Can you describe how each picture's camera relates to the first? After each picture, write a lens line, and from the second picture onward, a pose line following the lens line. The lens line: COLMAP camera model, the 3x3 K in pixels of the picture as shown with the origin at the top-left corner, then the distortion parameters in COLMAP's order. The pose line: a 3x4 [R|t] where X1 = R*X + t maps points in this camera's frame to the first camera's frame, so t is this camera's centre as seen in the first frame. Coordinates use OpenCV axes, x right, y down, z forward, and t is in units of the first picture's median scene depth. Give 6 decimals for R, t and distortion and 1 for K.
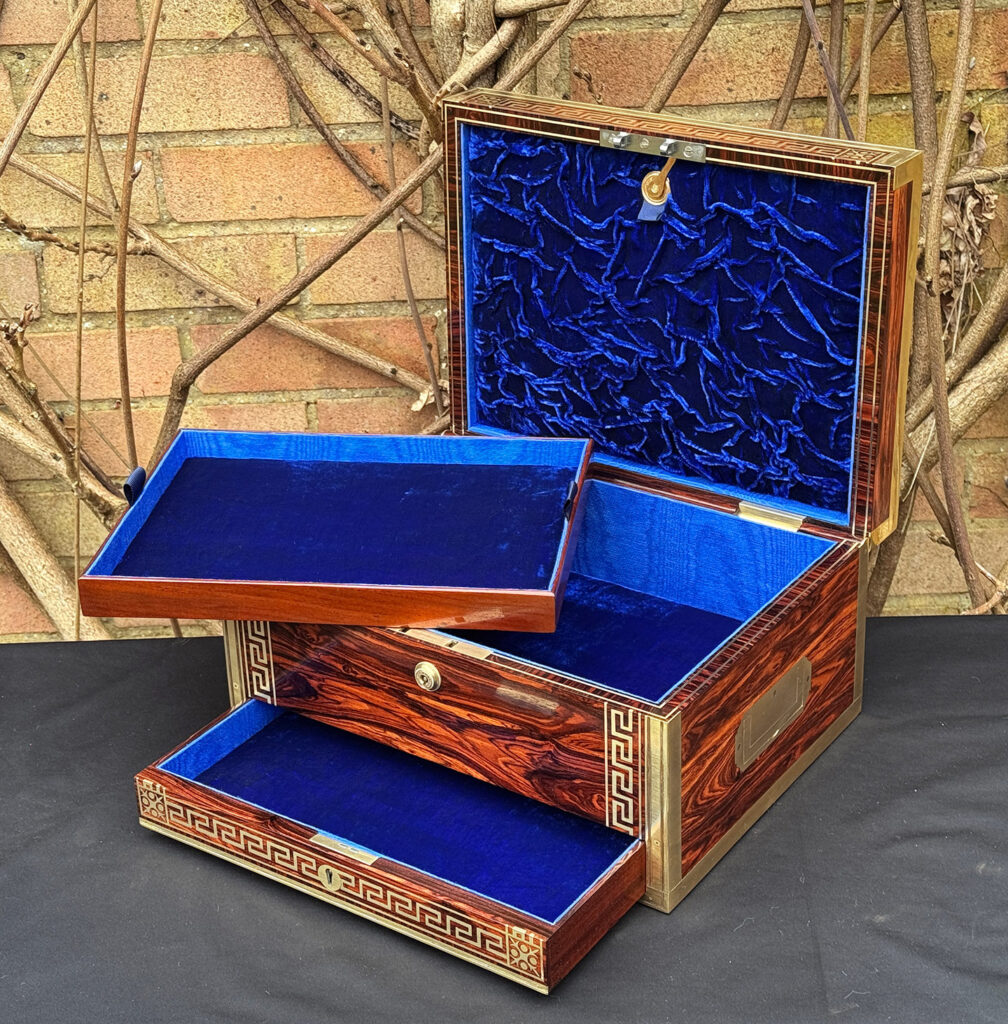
lens RADIAL K [[2006.2, 0, 504.0], [0, 2006.2, 512.0], [0, 0, 1]] dist [0.099886, 0.045317]
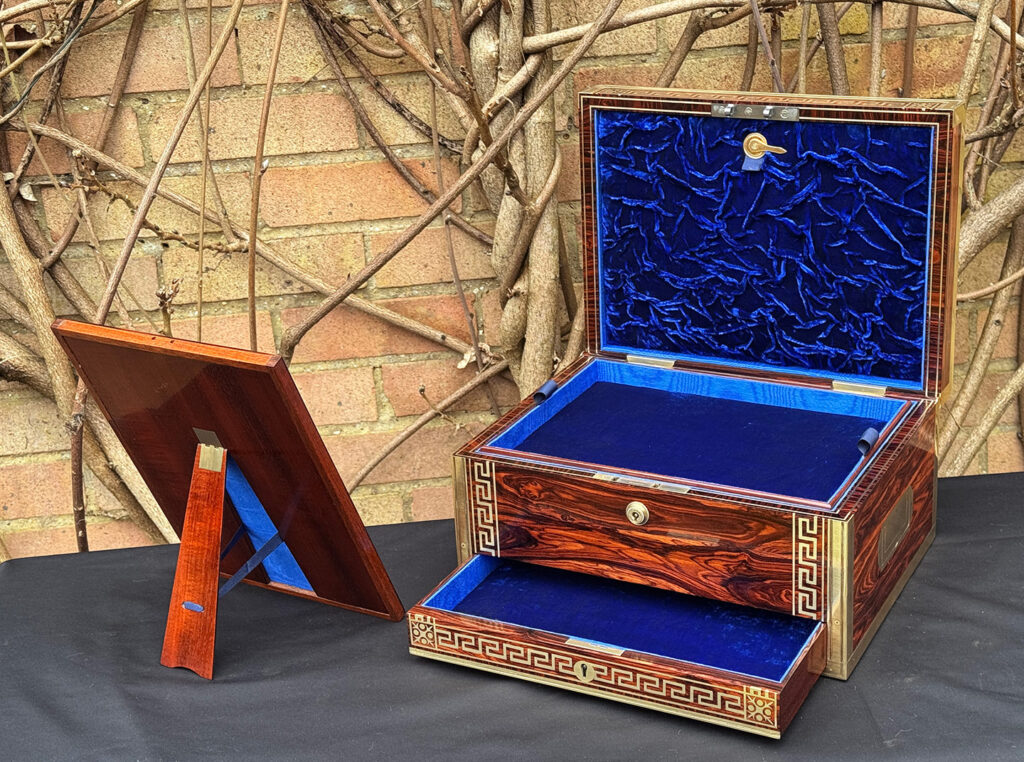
lens RADIAL K [[1638.3, 0, 534.0], [0, 1638.3, 375.9], [0, 0, 1]] dist [0.093814, 0.022179]
pose [[0.992108, -0.058960, 0.110662, -0.199962], [0.070383, 0.992257, -0.102330, 0.090664], [-0.103772, 0.109311, 0.988576, -0.037283]]
